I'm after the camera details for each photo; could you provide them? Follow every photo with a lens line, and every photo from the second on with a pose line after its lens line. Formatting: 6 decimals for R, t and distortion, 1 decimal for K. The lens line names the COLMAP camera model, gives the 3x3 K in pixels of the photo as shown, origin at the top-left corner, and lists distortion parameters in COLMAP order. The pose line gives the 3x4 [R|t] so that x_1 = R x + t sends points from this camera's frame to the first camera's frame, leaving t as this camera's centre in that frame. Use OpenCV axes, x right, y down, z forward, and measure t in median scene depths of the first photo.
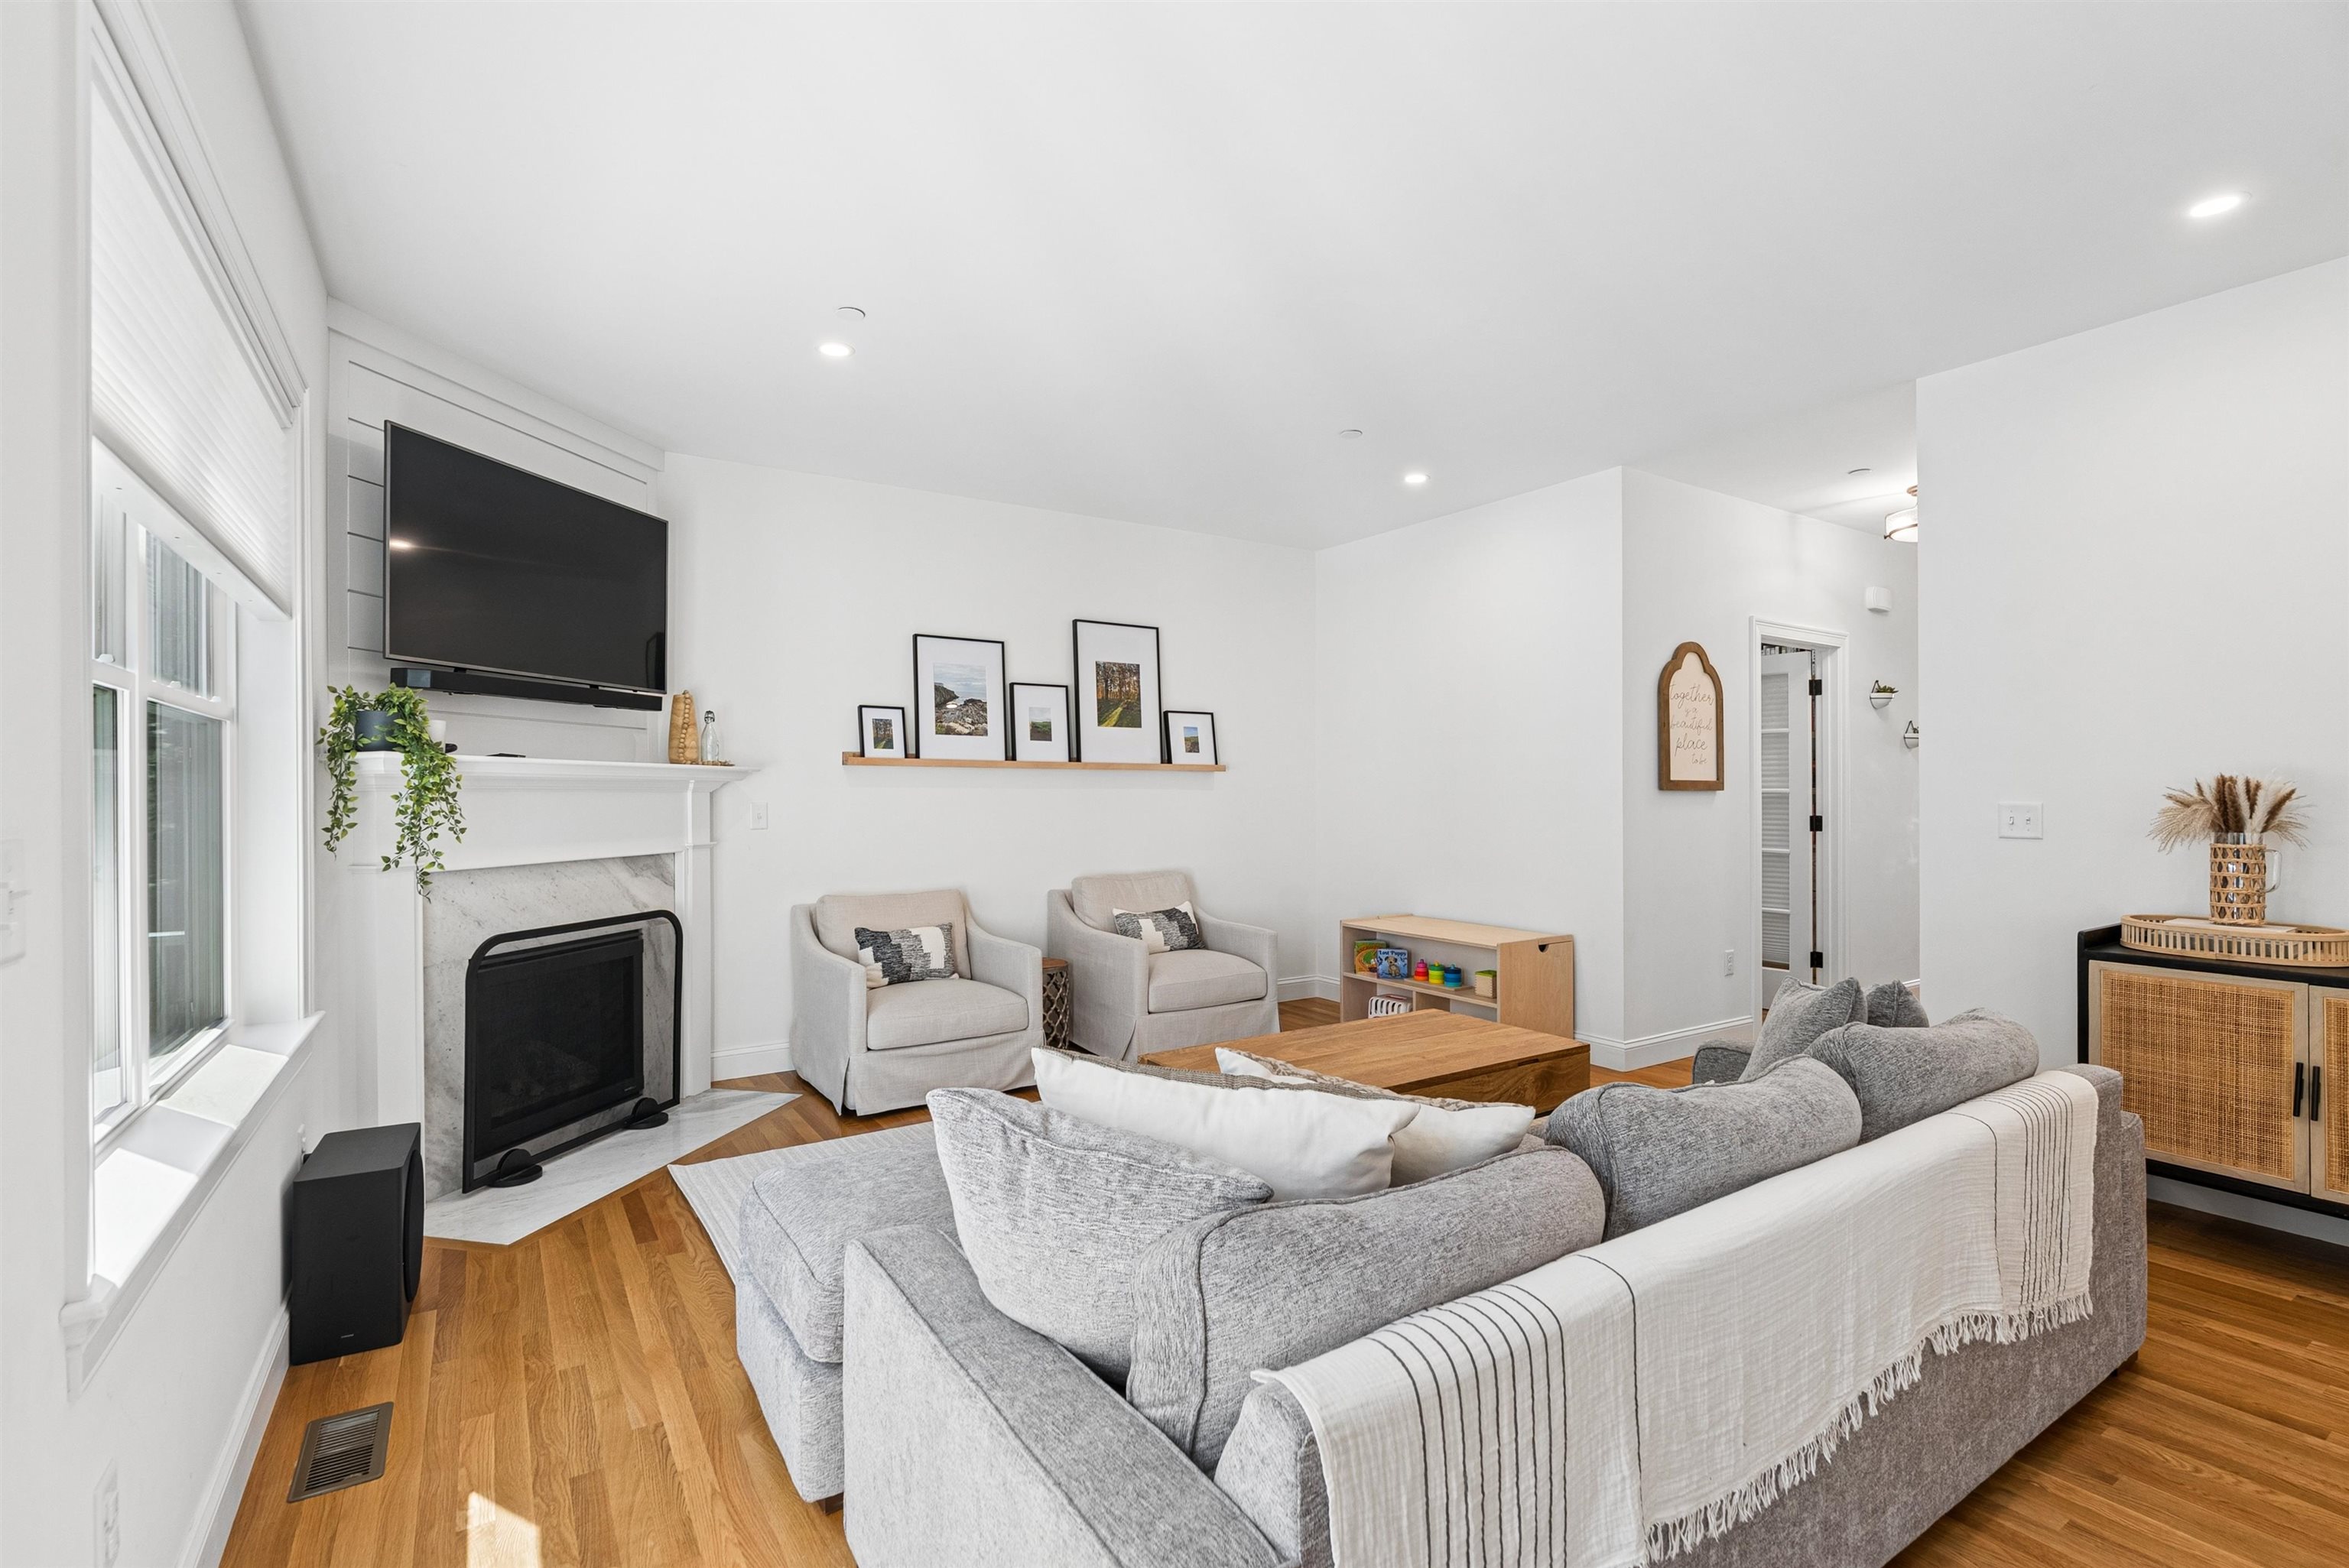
lens RADIAL K [[1070.1, 0, 1179.3], [0, 1070.1, 783.5], [0, 0, 1]] dist [-0.020040, 0.001574]
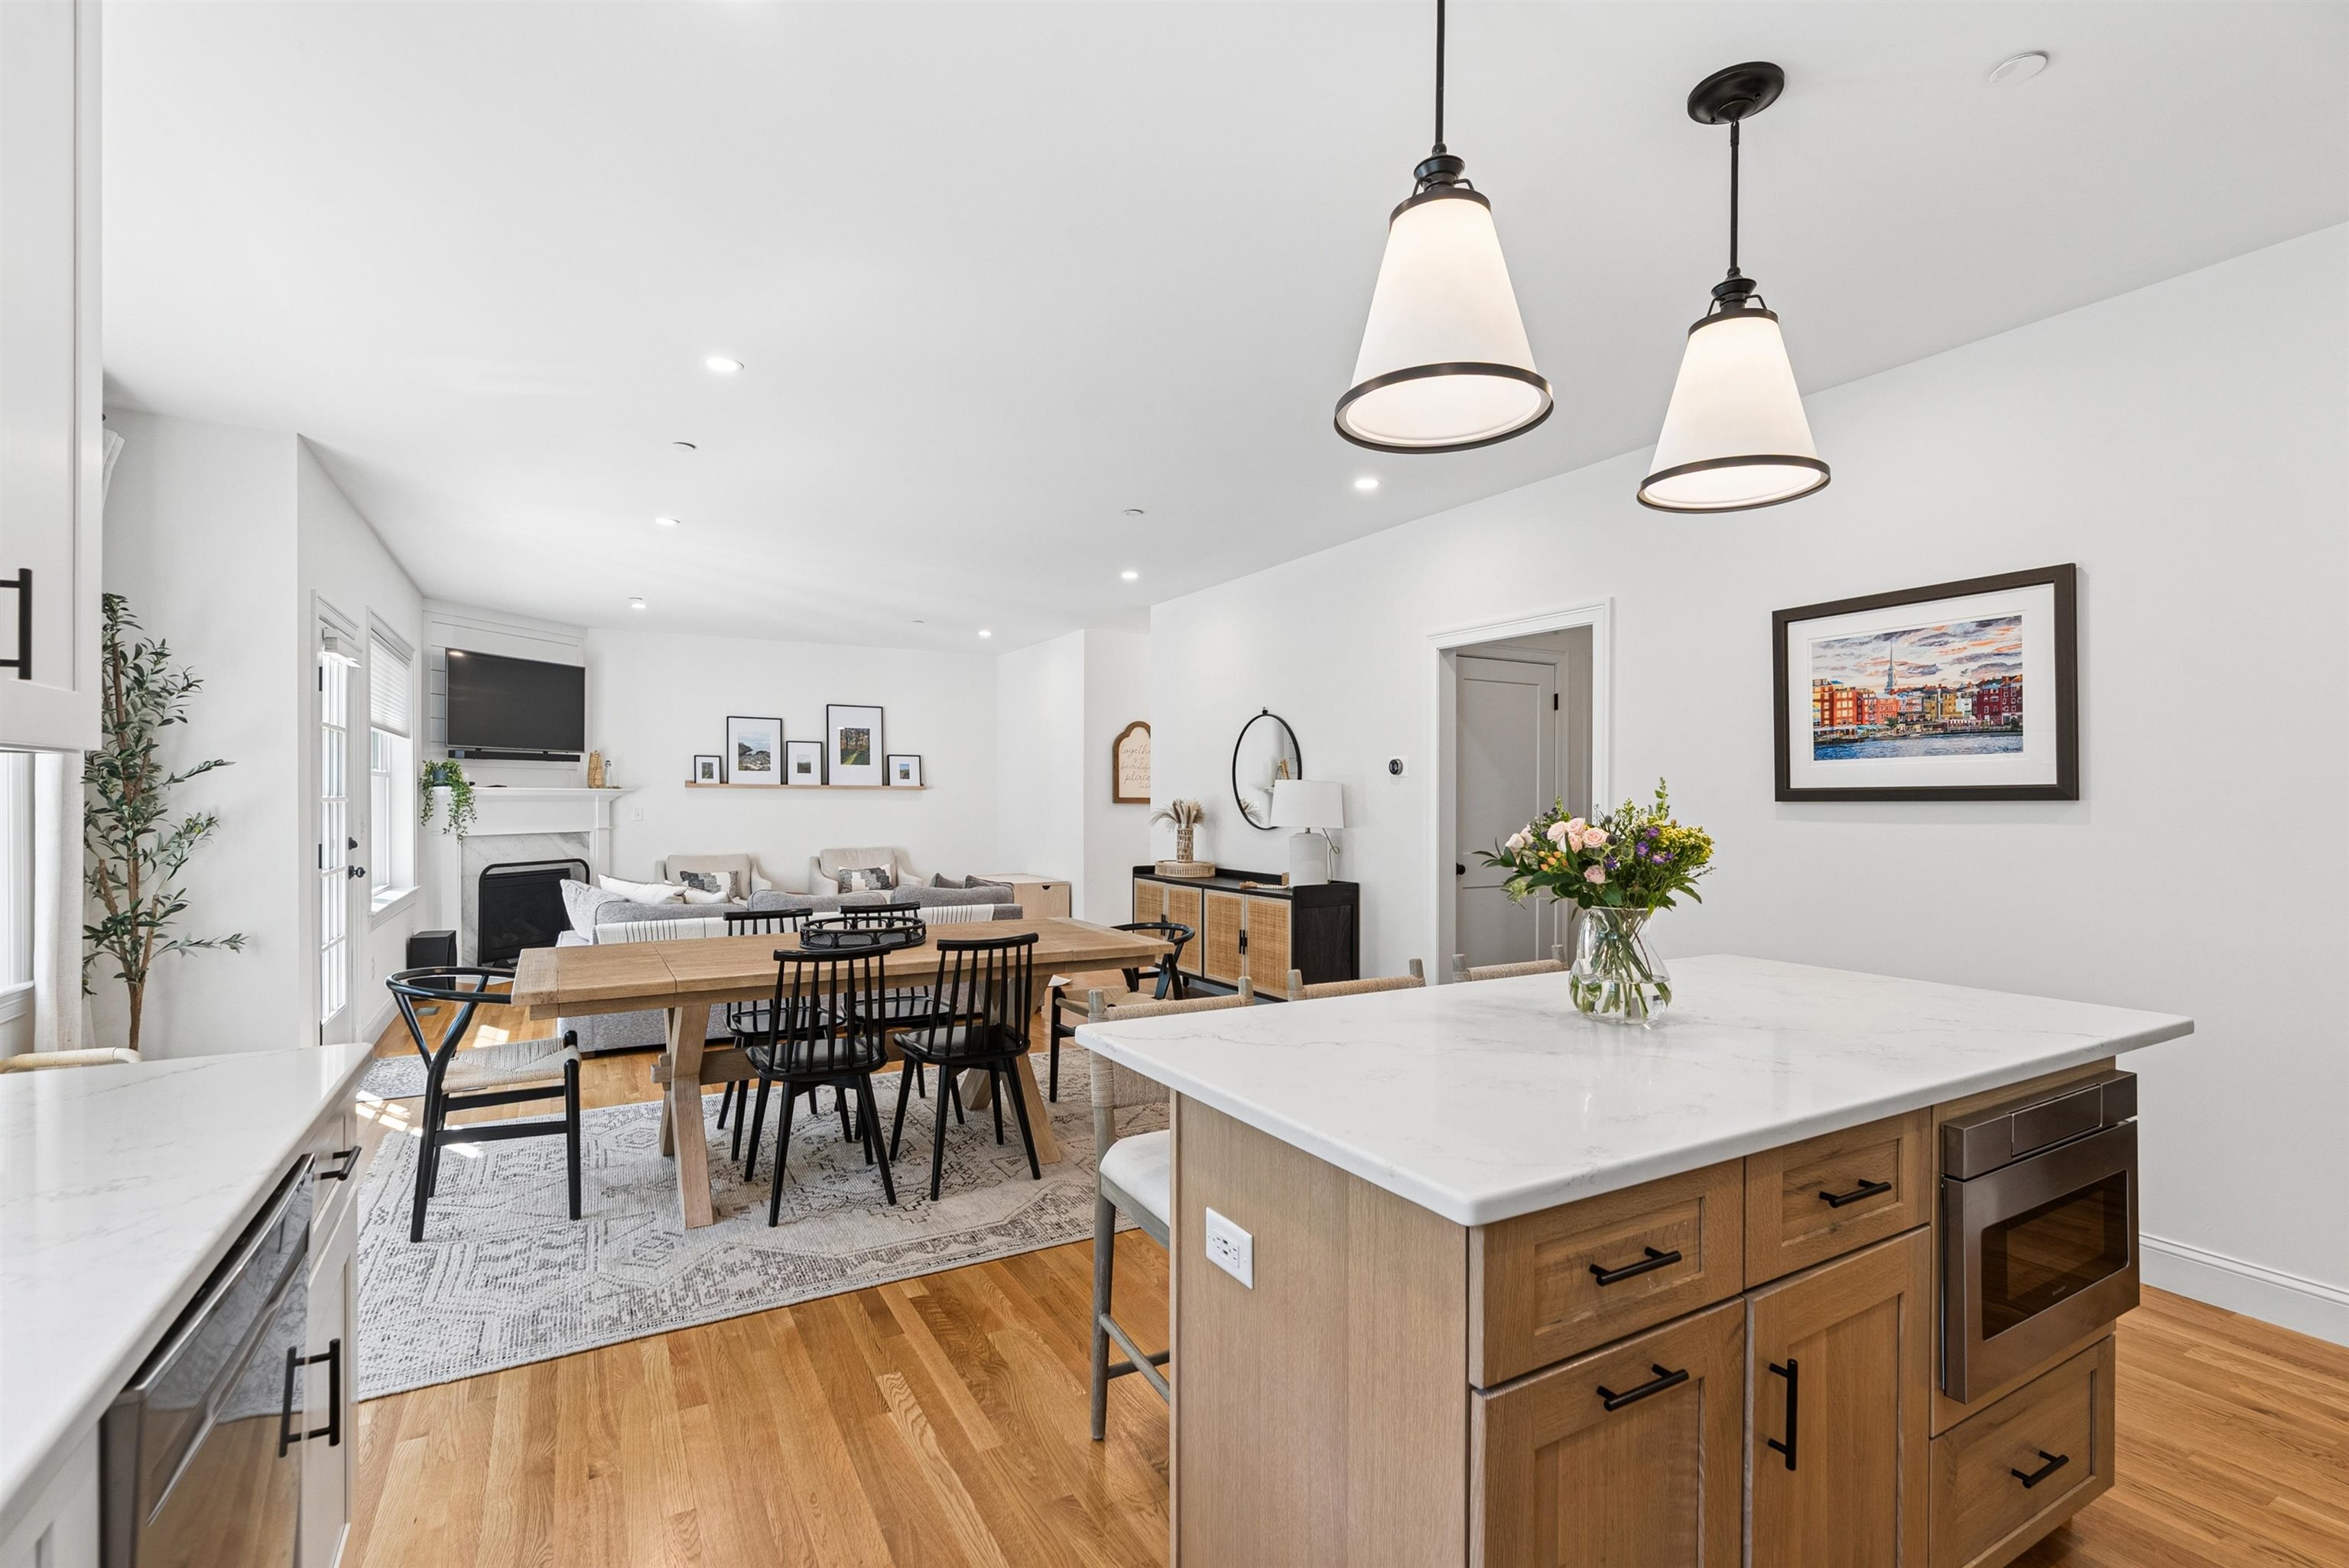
lens RADIAL K [[1070.1, 0, 1175.4], [0, 1070.1, 791.5], [0, 0, 1]] dist [-0.020040, 0.001574]
pose [[0.997716, 0.004879, -0.067368, 0.676497], [-0.004643, 0.999983, 0.003658, -0.020610], [0.067385, -0.003337, 0.997721, -0.819861]]
